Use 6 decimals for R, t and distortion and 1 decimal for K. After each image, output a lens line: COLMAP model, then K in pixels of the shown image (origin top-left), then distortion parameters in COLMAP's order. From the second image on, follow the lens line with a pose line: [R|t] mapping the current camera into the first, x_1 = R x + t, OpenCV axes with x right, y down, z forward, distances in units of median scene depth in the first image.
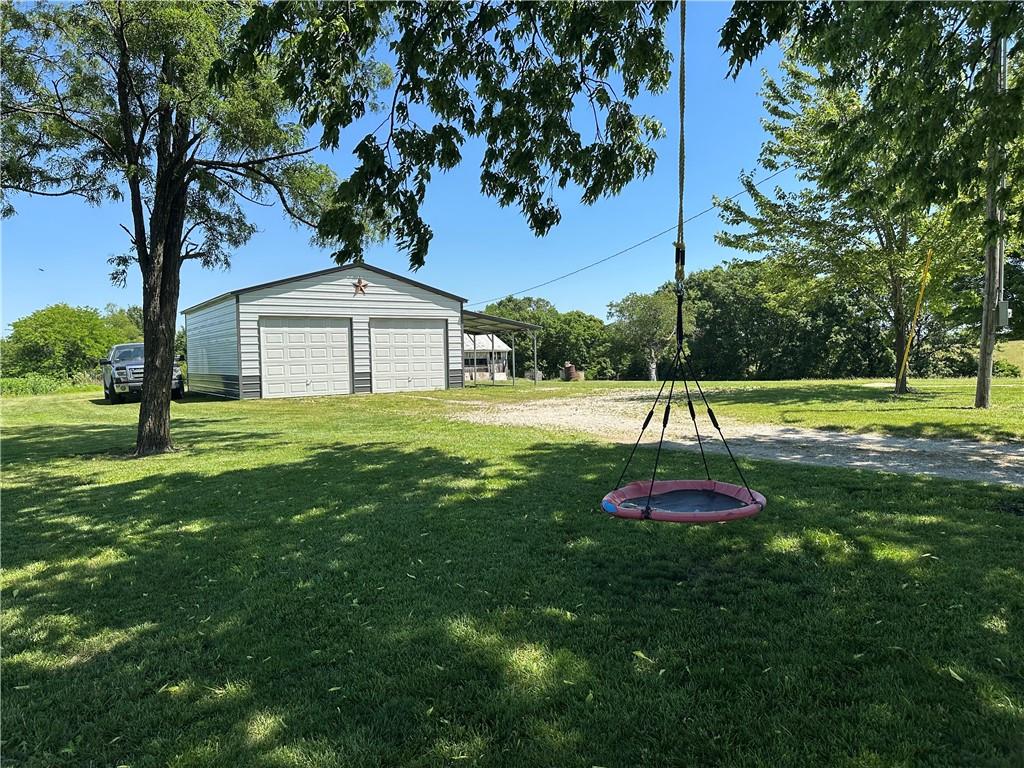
lens RADIAL K [[713.8, 0, 509.3], [0, 713.8, 389.3], [0, 0, 1]] dist [0.073212, -0.091470]
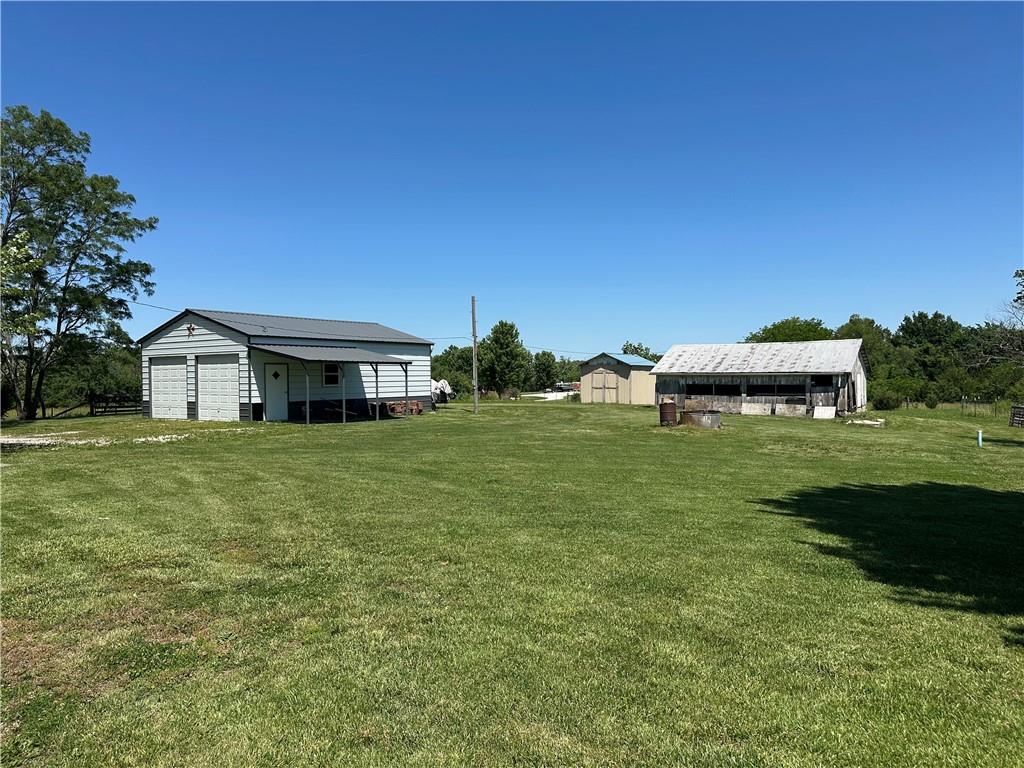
lens RADIAL K [[713.8, 0, 515.7], [0, 713.8, 386.6], [0, 0, 1]] dist [0.073212, -0.091470]
pose [[0.369897, 0.027252, -0.928673, 1.018046], [-0.039326, 0.999133, 0.013656, -0.079723], [0.928240, 0.031469, 0.370648, 0.973110]]
